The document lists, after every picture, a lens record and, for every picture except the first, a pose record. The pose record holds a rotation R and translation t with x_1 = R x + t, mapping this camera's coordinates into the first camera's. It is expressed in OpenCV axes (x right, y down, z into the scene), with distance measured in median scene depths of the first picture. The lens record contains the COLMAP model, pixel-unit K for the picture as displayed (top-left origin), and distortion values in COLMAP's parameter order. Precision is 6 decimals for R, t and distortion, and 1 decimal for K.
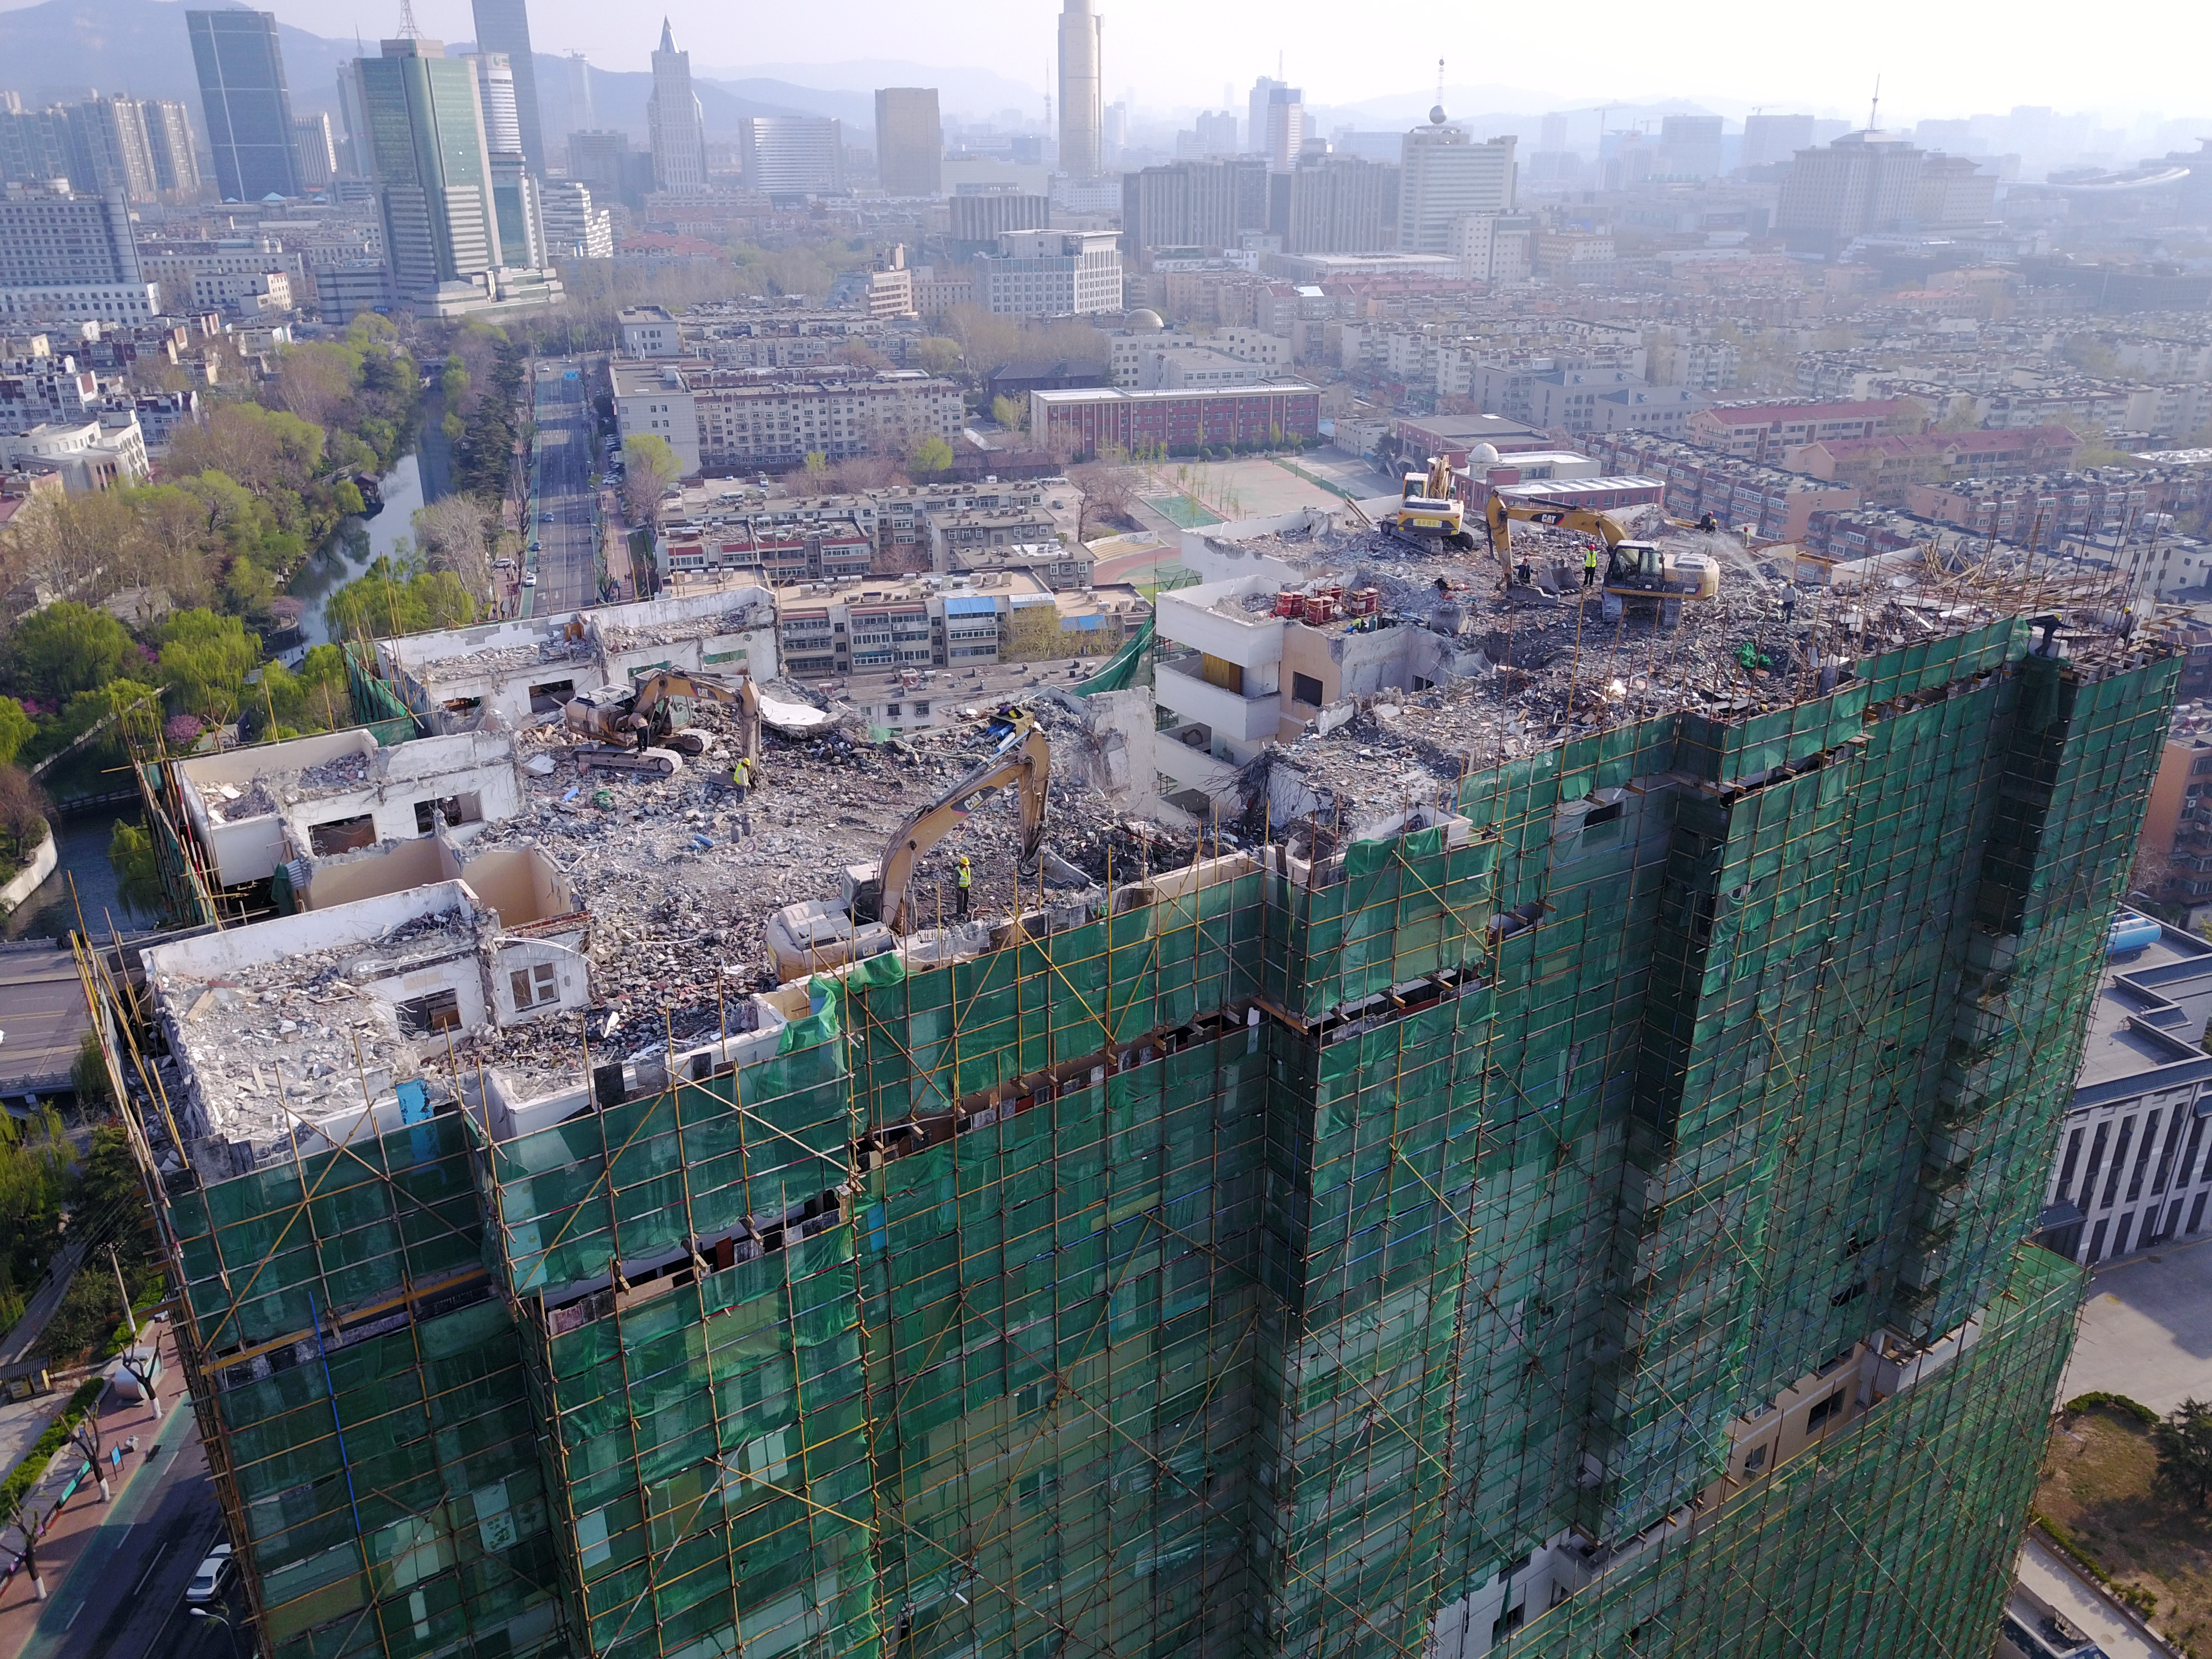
lens RADIAL K [[1669.6, 0, 1106.0], [0, 1669.6, 829.5], [0, 0, 1]] dist [0.002873, 0.001213]
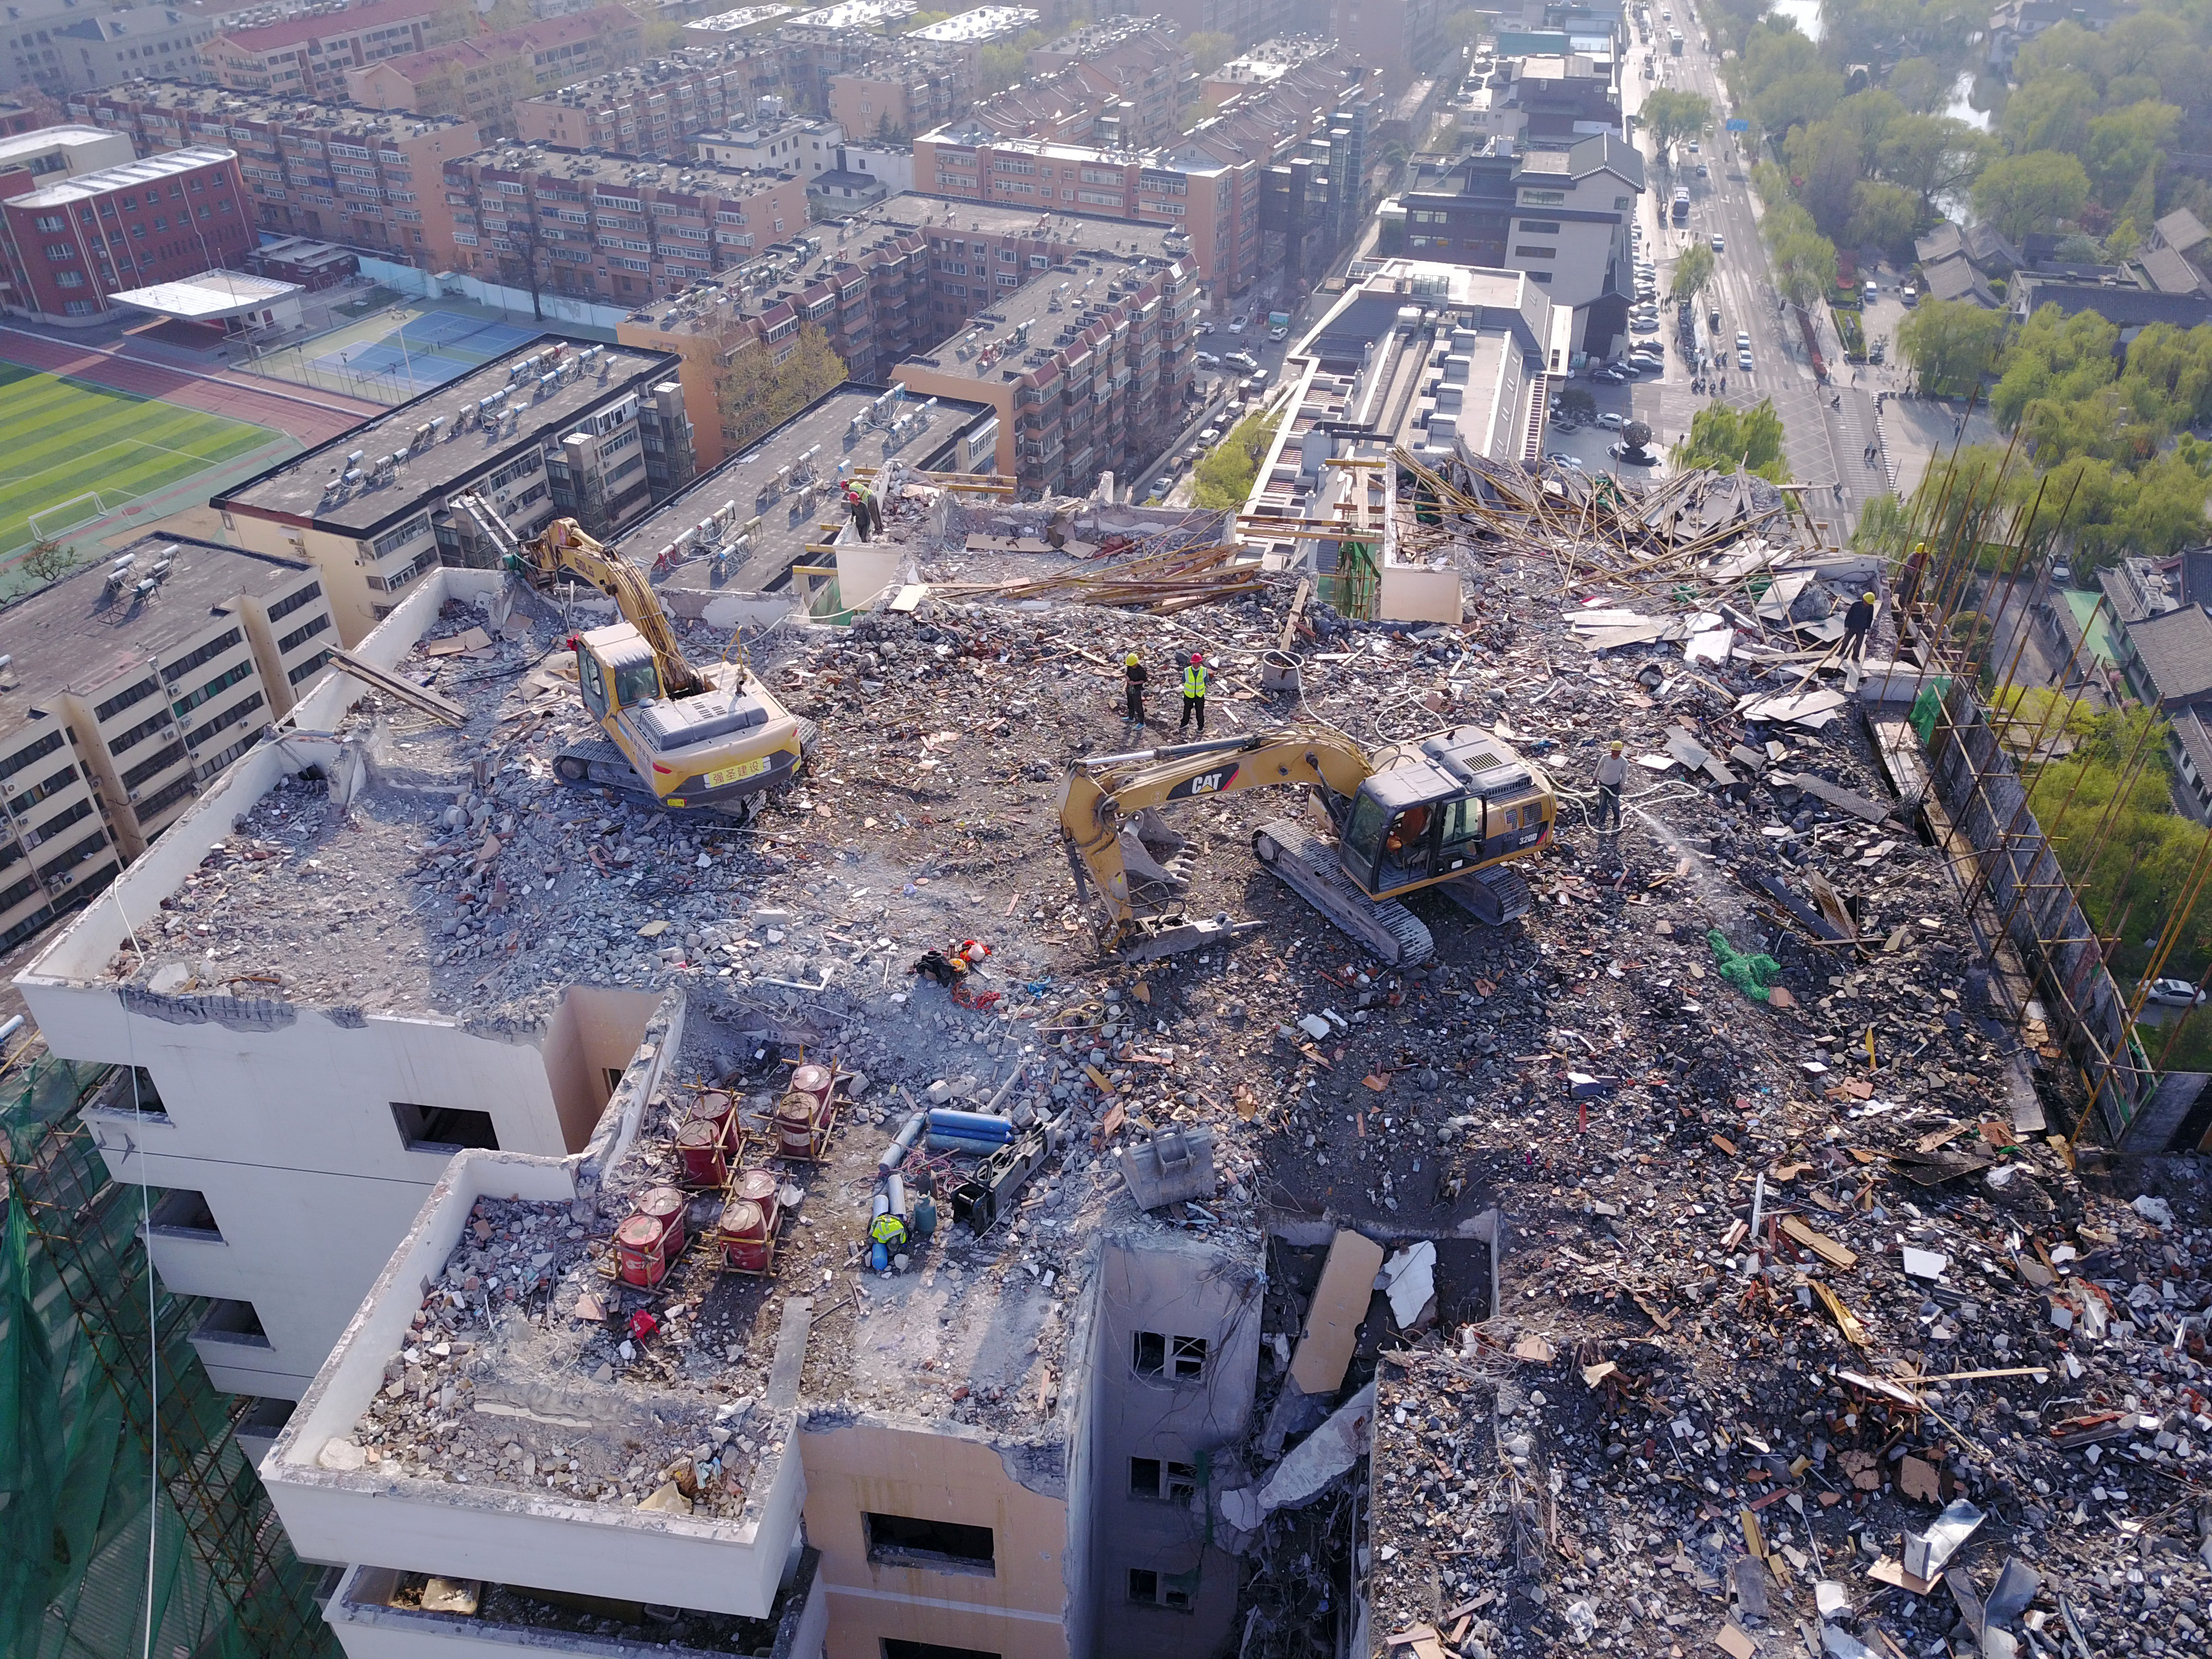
lens RADIAL K [[1669.6, 0, 1106.0], [0, 1669.6, 829.5], [0, 0, 1]] dist [0.002873, 0.001213]
pose [[0.668941, -0.425458, 0.609511, 0.000229], [0.278158, 0.903693, 0.325526, -0.070240], [-0.689308, -0.048218, 0.722862, 0.164322]]
